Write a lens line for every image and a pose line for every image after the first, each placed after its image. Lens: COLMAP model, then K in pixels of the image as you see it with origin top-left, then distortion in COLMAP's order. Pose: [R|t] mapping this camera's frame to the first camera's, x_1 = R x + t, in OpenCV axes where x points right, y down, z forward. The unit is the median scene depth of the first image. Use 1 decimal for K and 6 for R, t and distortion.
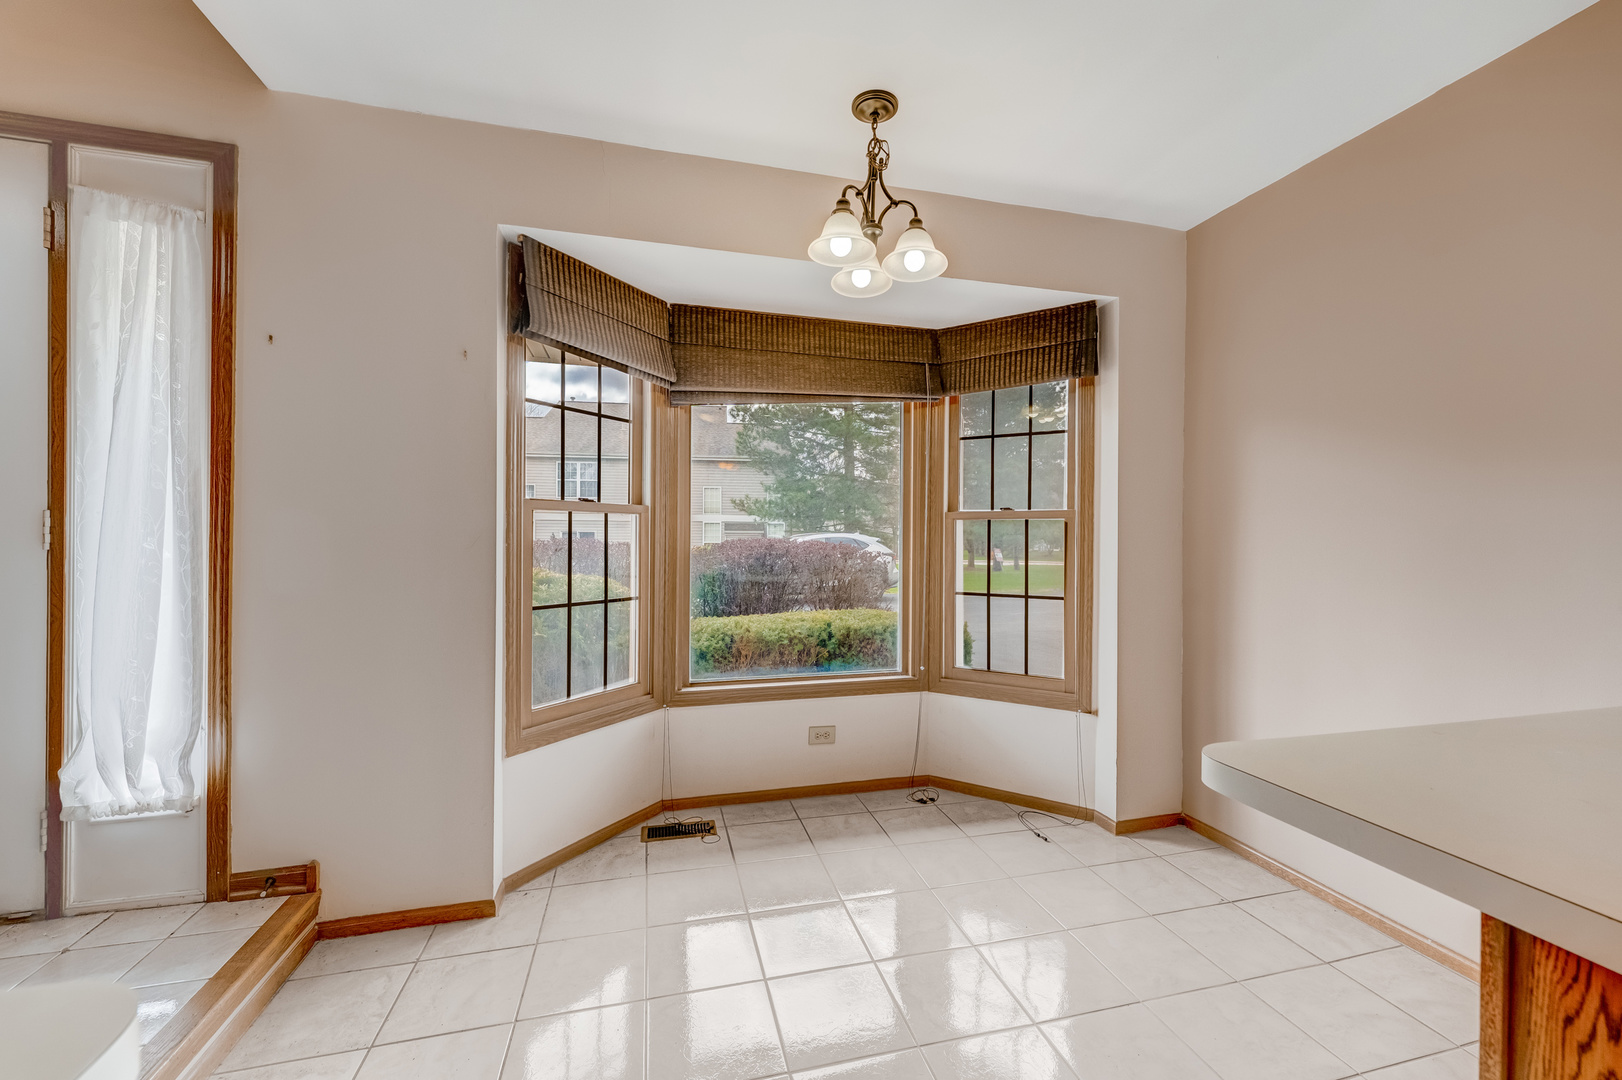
lens RADIAL K [[642.7, 0, 815.6], [0, 642.7, 540.1], [0, 0, 1]] dist [0.001057, -0.000035]
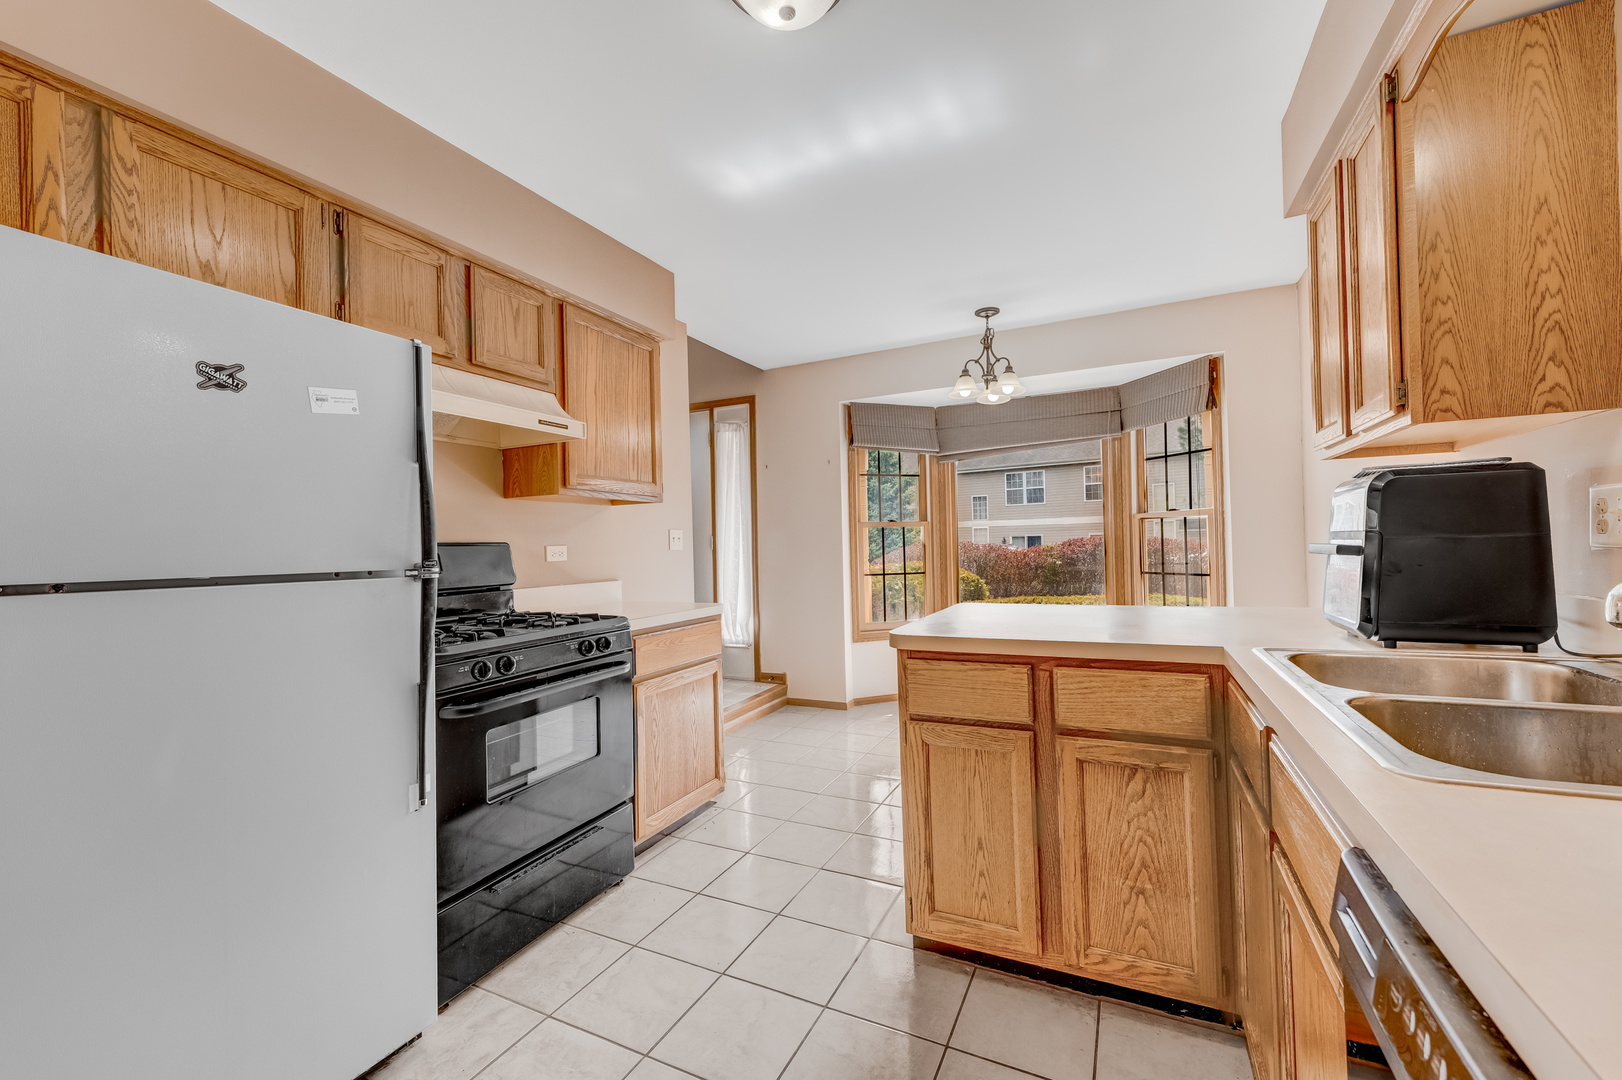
lens RADIAL K [[642.7, 0, 807.7], [0, 642.7, 543.2], [0, 0, 1]] dist [0.001057, -0.000035]
pose [[0.748805, -0.024481, -0.662338, 0.962245], [0.025324, 0.999645, -0.008318, 0.019125], [0.662306, -0.010545, 0.749159, -0.813887]]
